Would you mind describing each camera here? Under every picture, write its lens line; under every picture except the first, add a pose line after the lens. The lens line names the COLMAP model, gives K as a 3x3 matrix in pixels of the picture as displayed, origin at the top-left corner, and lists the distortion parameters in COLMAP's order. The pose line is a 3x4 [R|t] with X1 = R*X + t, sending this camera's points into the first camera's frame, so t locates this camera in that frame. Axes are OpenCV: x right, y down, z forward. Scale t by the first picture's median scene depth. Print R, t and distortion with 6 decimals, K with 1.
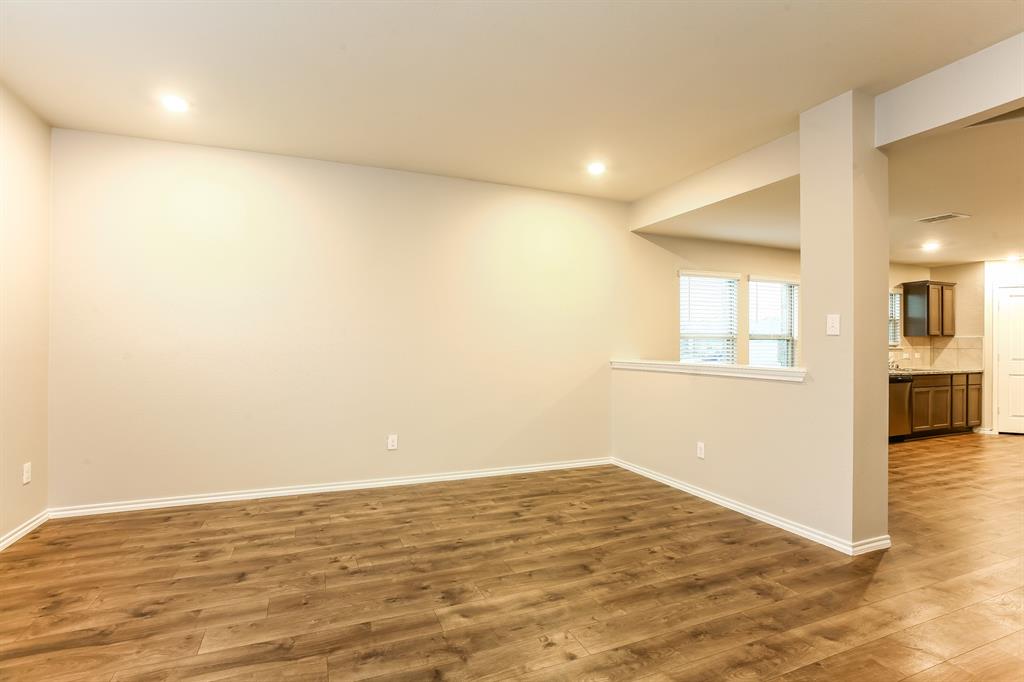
lens RADIAL K [[494.4, 0, 507.9], [0, 494.4, 340.4], [0, 0, 1]] dist [-0.034022, 0.011448]
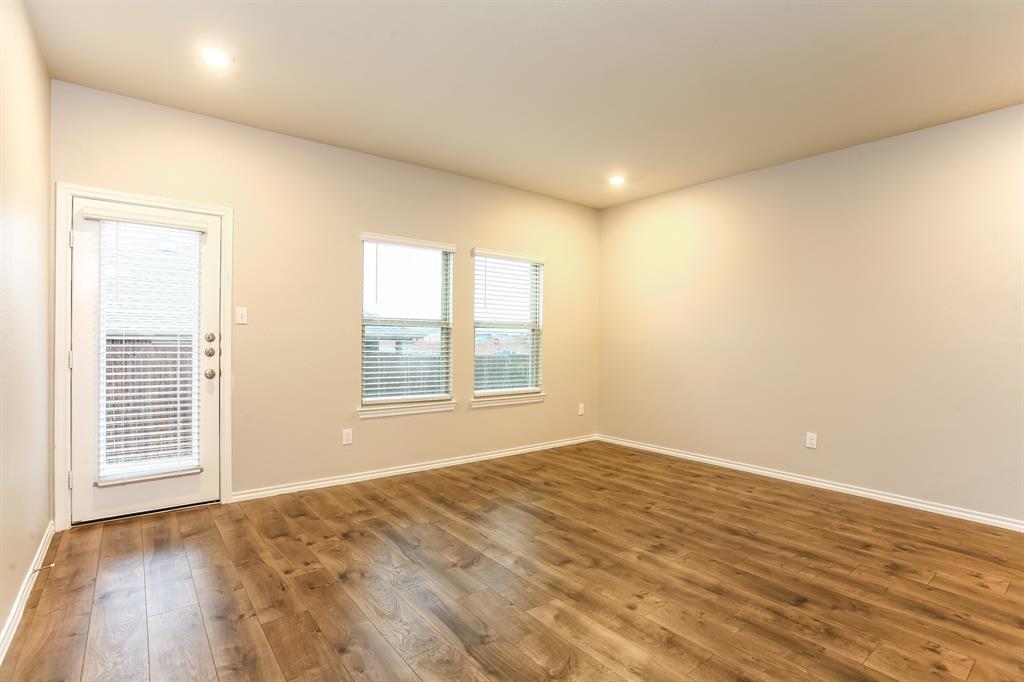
lens RADIAL K [[494.4, 0, 508.1], [0, 494.4, 337.9], [0, 0, 1]] dist [-0.034022, 0.011448]
pose [[0.254487, -0.008228, -0.967041, 0.758963], [0.008192, 0.999946, -0.006352, 0.016392], [0.967042, -0.006305, 0.254540, 0.283717]]
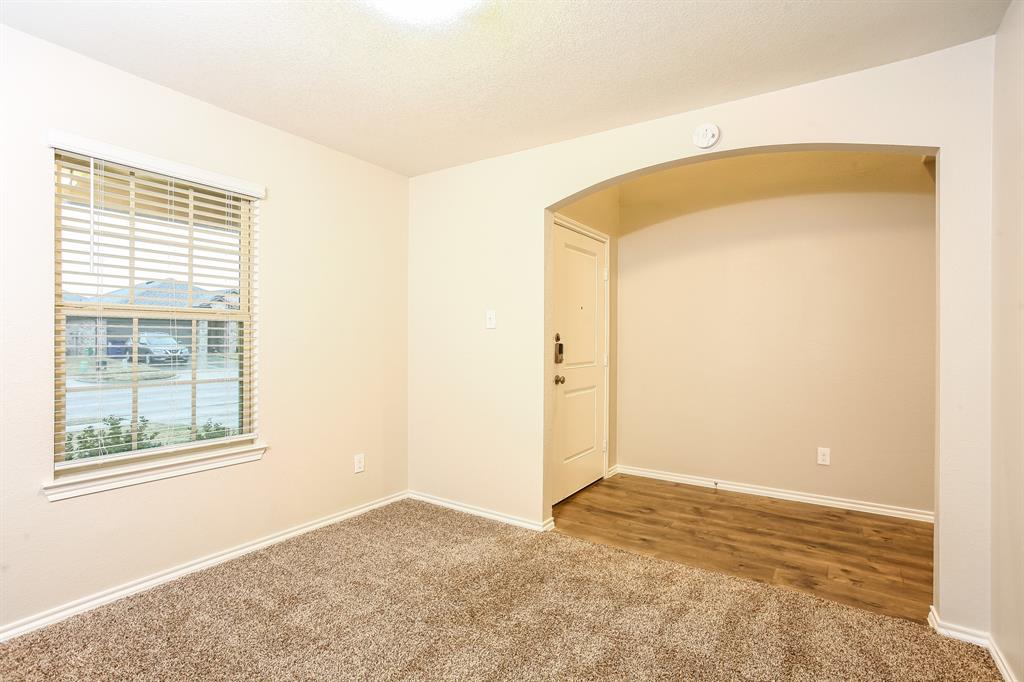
lens RADIAL K [[494.4, 0, 511.8], [0, 494.4, 340.5], [0, 0, 1]] dist [-0.034022, 0.011448]
pose [[-0.565944, 0.002538, 0.824440, -0.723374], [-0.002144, 0.999987, -0.004550, 0.028248], [-0.824441, -0.004343, -0.565931, 2.176472]]
